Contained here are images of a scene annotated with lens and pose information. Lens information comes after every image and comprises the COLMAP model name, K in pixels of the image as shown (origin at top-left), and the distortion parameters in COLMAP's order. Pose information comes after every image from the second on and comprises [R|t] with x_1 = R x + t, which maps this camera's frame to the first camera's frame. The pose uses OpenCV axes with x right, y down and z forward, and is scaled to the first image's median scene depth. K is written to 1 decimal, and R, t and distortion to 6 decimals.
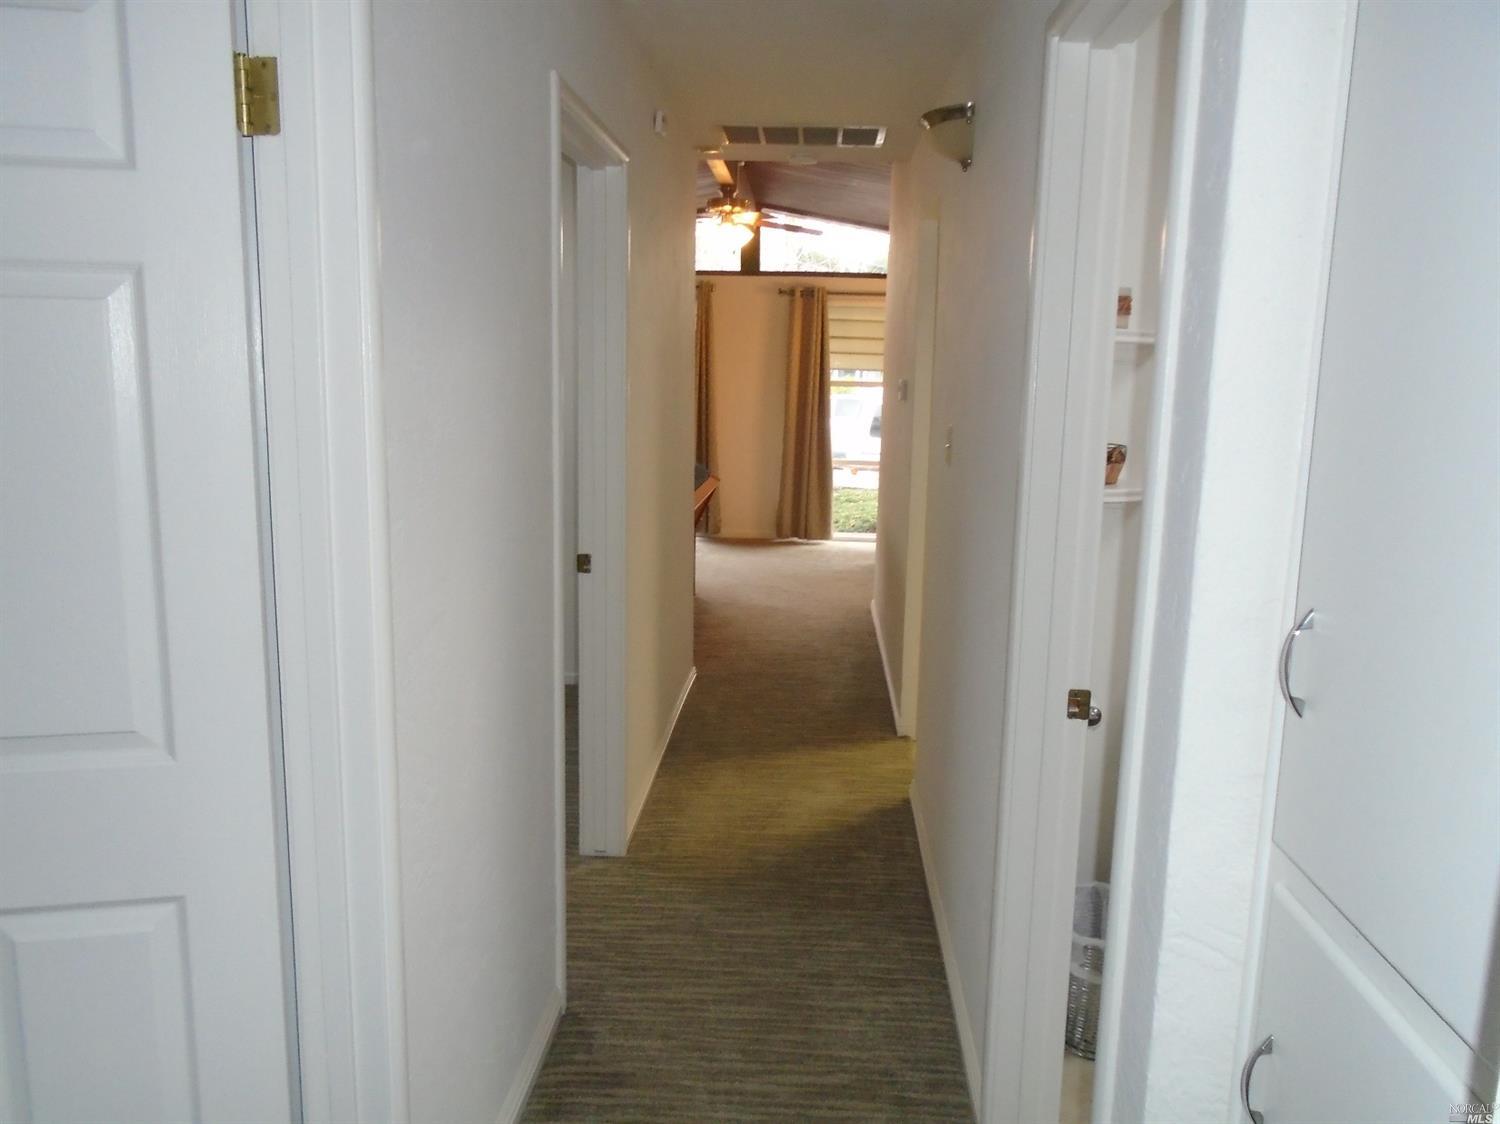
lens RADIAL K [[1153.6, 0, 749.1], [0, 1153.6, 545.5], [0, 0, 1]] dist [0.002349, -0.005005]
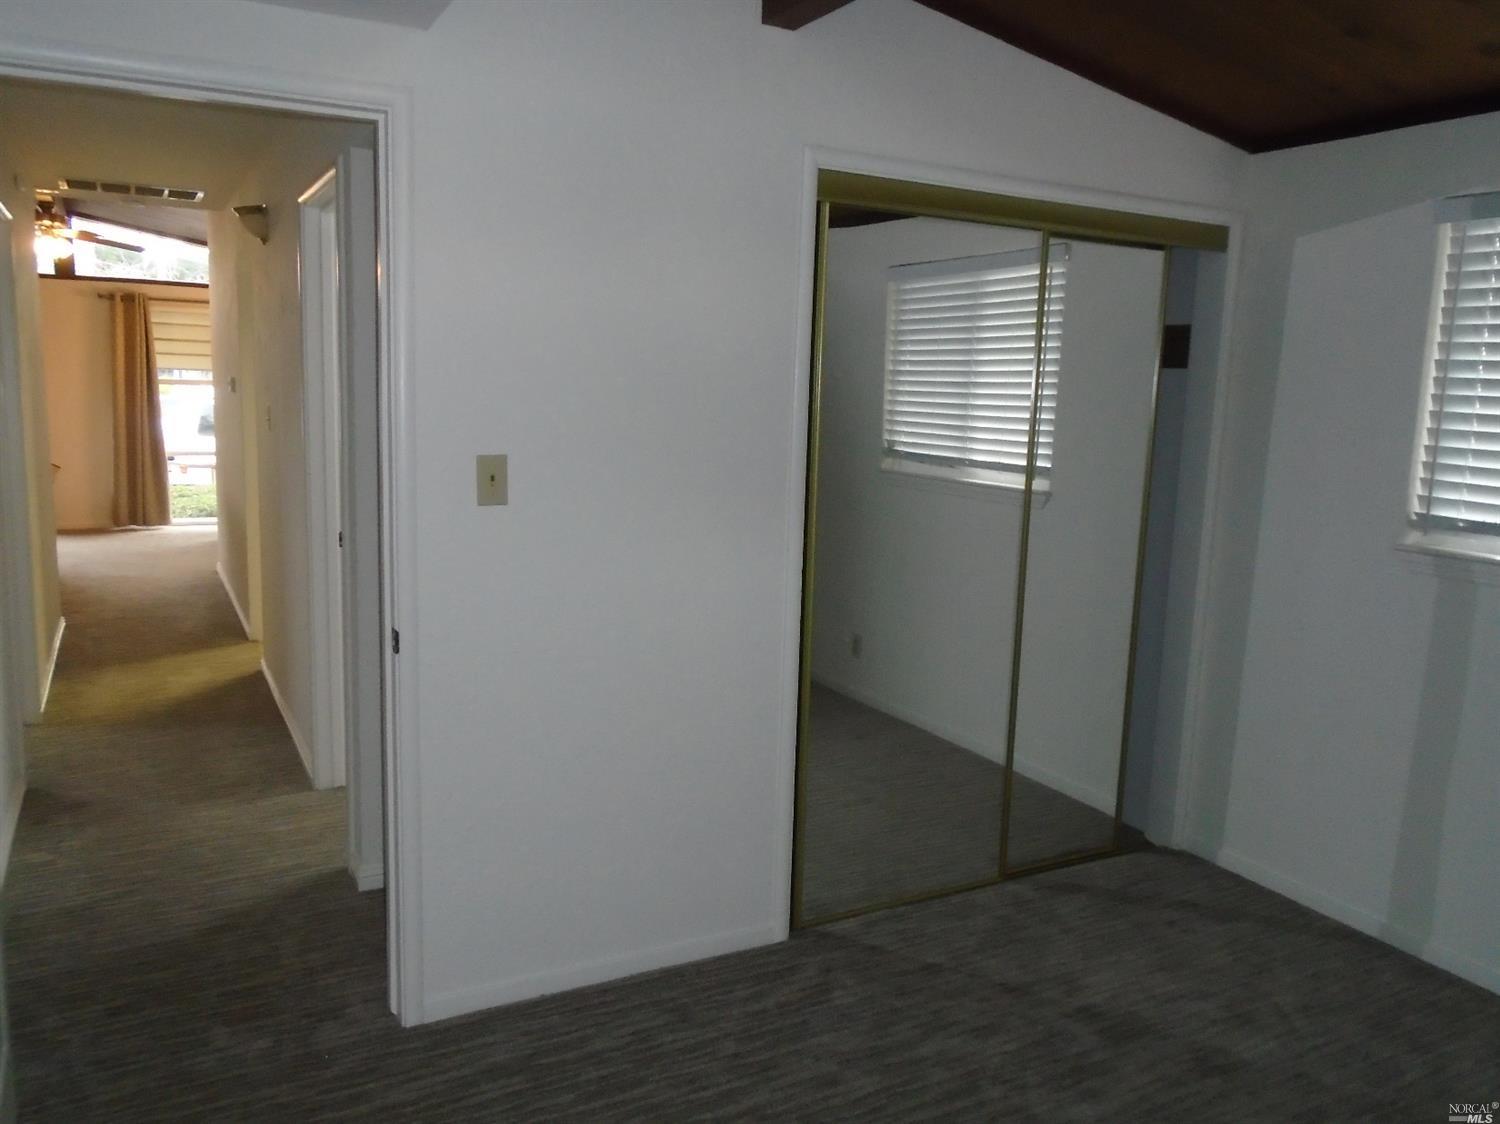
lens RADIAL K [[1153.6, 0, 749.1], [0, 1153.6, 545.5], [0, 0, 1]] dist [0.002349, -0.005005]
pose [[0.851513, -0.070087, 0.519628, -0.032382], [0.070690, 0.997323, 0.018678, 0.033632], [-0.519546, 0.020828, 0.854189, -0.223287]]
